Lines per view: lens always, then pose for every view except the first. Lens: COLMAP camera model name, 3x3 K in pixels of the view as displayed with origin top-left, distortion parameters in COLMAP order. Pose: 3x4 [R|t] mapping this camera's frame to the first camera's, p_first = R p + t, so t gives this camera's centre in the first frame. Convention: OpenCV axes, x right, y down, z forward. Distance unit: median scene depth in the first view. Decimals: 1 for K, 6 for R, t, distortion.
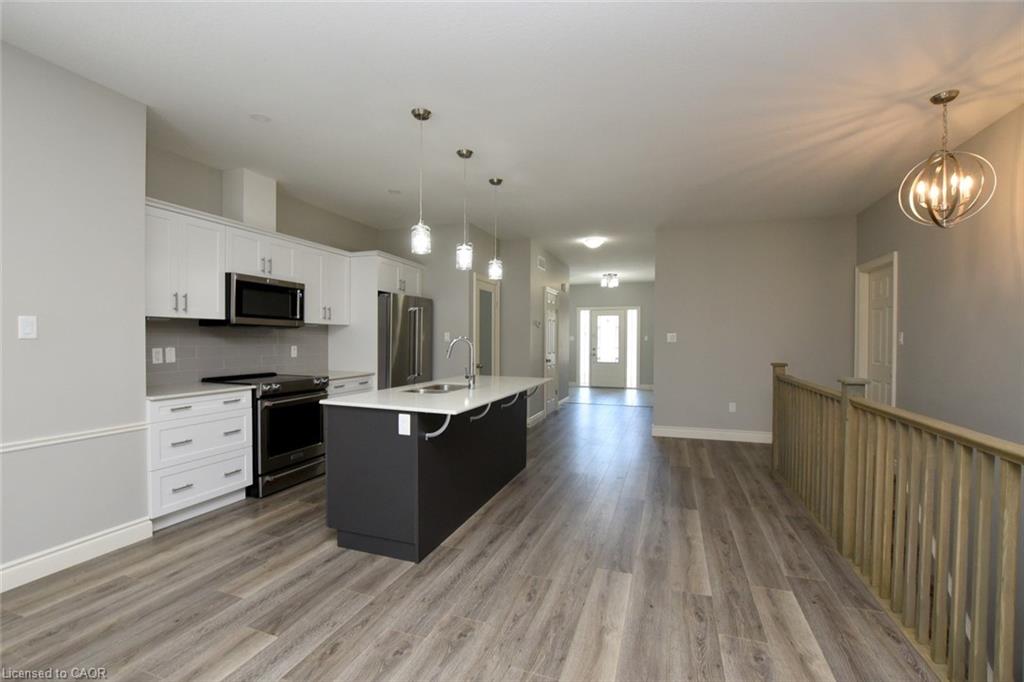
lens RADIAL K [[452.0, 0, 506.4], [0, 452.0, 347.7], [0, 0, 1]] dist [-0.032130, 0.005094]
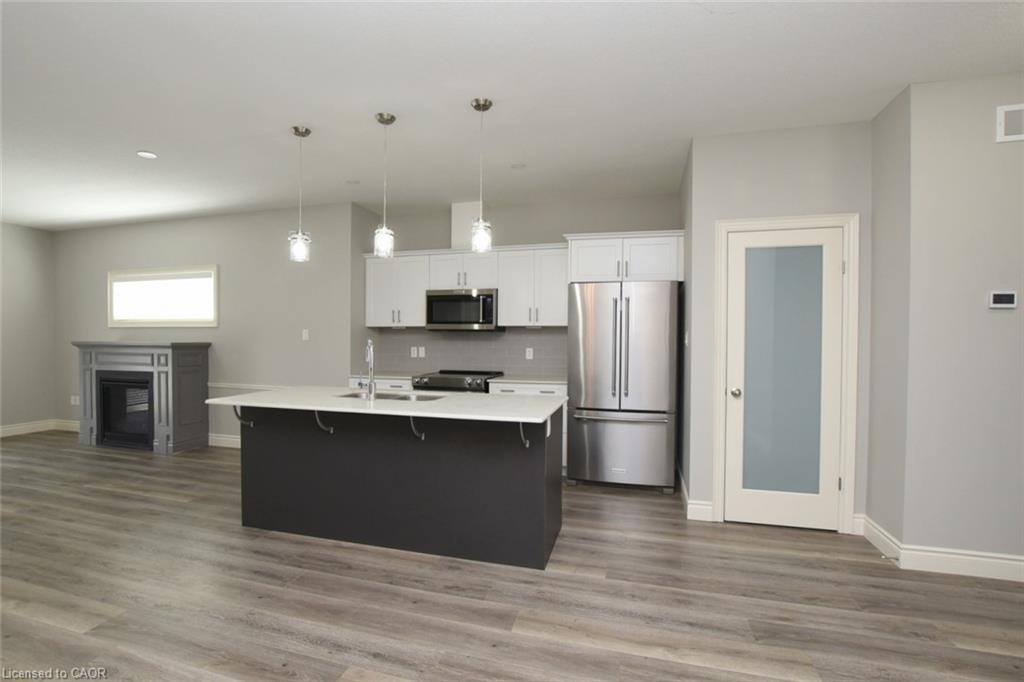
lens RADIAL K [[464.1, 0, 512.9], [0, 464.1, 348.5], [0, 0, 1]] dist [-0.044694, 0.008925]
pose [[0.076861, 0.013443, -0.996951, 0.771893], [-0.024620, 0.999630, 0.011581, -0.019597], [0.996738, 0.023655, 0.077164, 1.165275]]
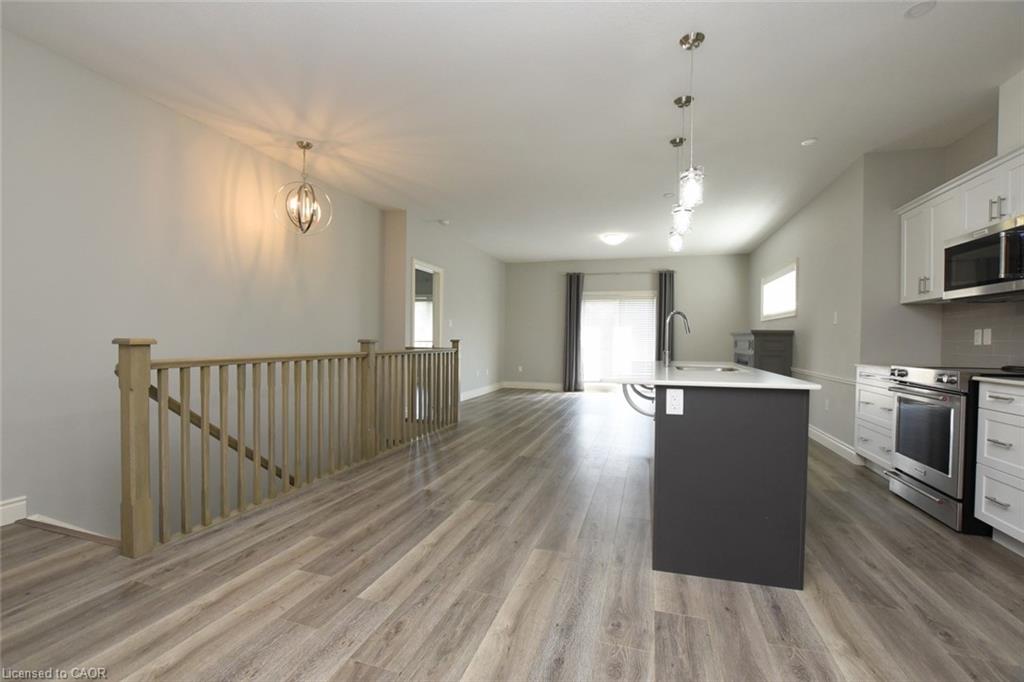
lens RADIAL K [[456.4, 0, 510.3], [0, 456.4, 344.9], [0, 0, 1]] dist [-0.002594, -0.000226]
pose [[-0.998620, -0.016664, -0.049803, 0.281676], [-0.018255, 0.999332, 0.031668, 0.020448], [0.049242, 0.032533, -0.998257, 1.874991]]
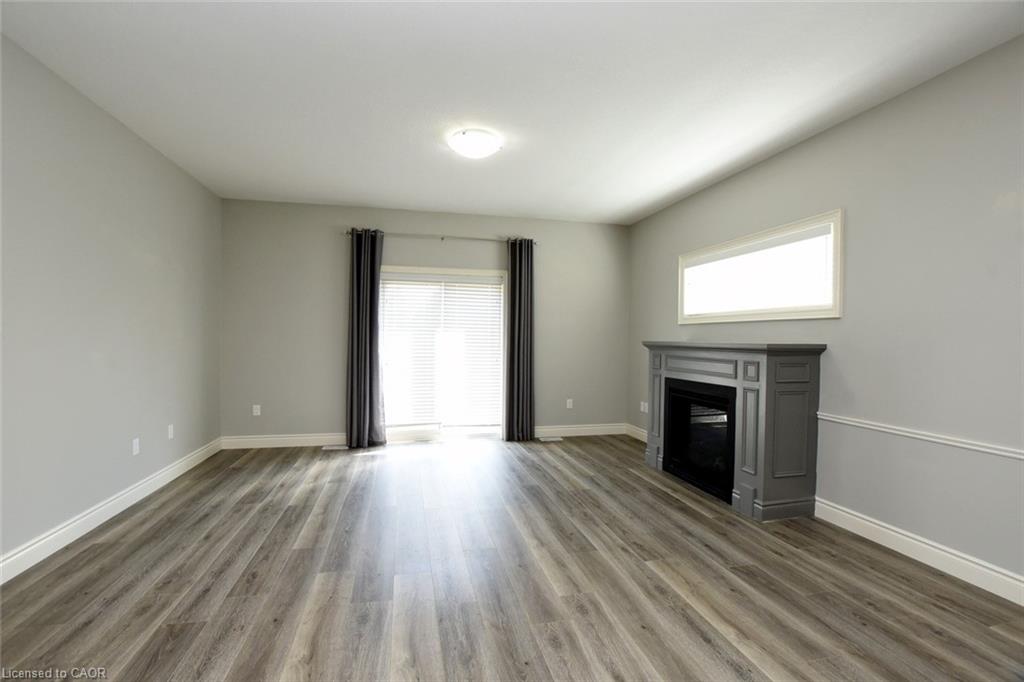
lens RADIAL K [[452.0, 0, 506.4], [0, 452.0, 347.7], [0, 0, 1]] dist [-0.032130, 0.005094]
pose [[-0.841534, -0.001975, -0.540201, 0.178003], [-0.024164, 0.999130, 0.033990, -0.005532], [0.539663, 0.041657, -0.840850, 0.674624]]
